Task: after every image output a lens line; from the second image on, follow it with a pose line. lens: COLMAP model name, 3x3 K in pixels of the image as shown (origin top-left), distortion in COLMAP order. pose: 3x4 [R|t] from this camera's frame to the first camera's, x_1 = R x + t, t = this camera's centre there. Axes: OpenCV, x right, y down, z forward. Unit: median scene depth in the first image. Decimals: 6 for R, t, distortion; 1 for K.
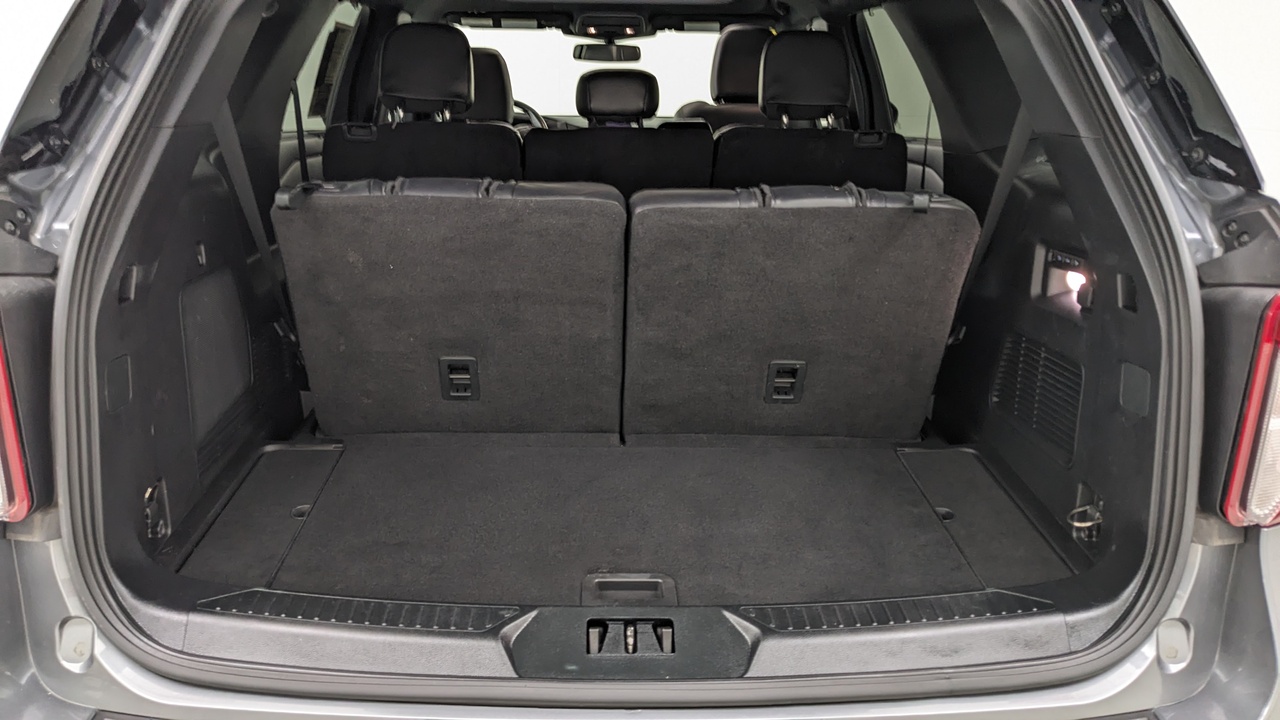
lens RADIAL K [[1000.9, 0, 625.1], [0, 1000.9, 358.3], [0, 0, 1]] dist [0.058210, -0.092776]
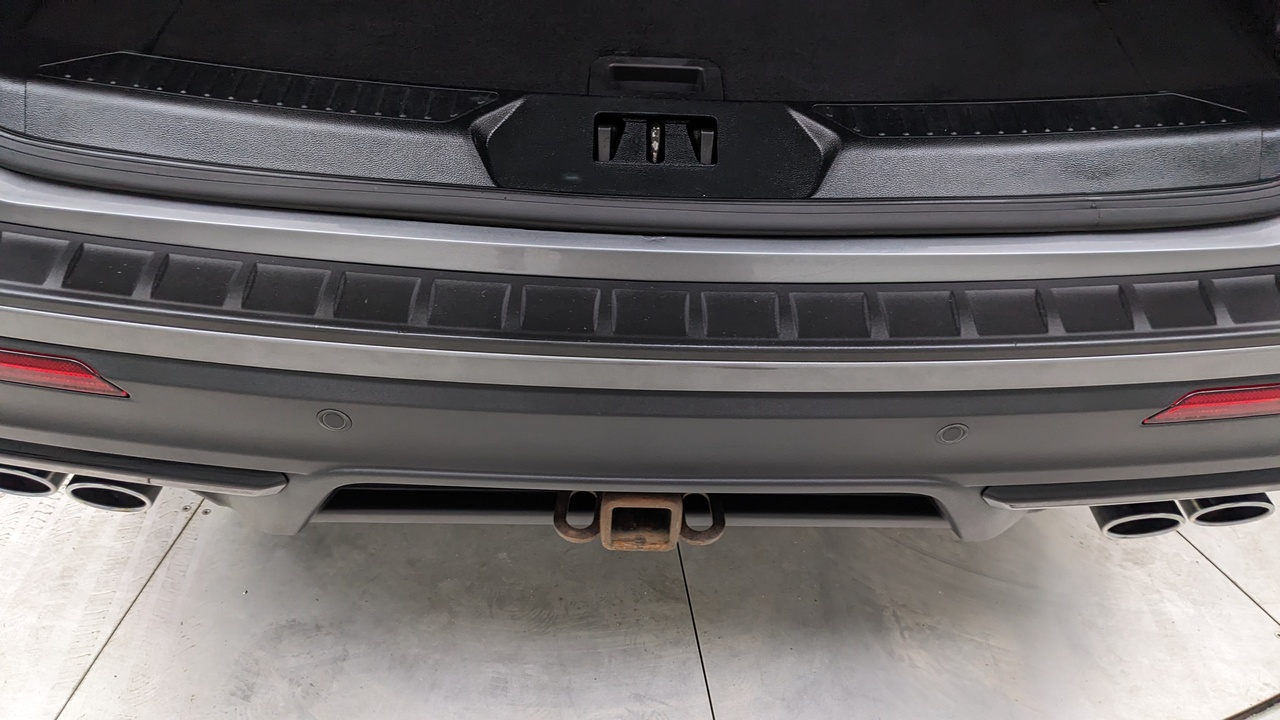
lens RADIAL K [[1000.9, 0, 625.1], [0, 1000.9, 358.3], [0, 0, 1]] dist [0.058210, -0.092776]
pose [[0.999007, 0.036213, -0.025953, 0.007367], [-0.021606, 0.903228, 0.428618, 0.104855], [0.038963, -0.427631, 0.903113, 0.270018]]
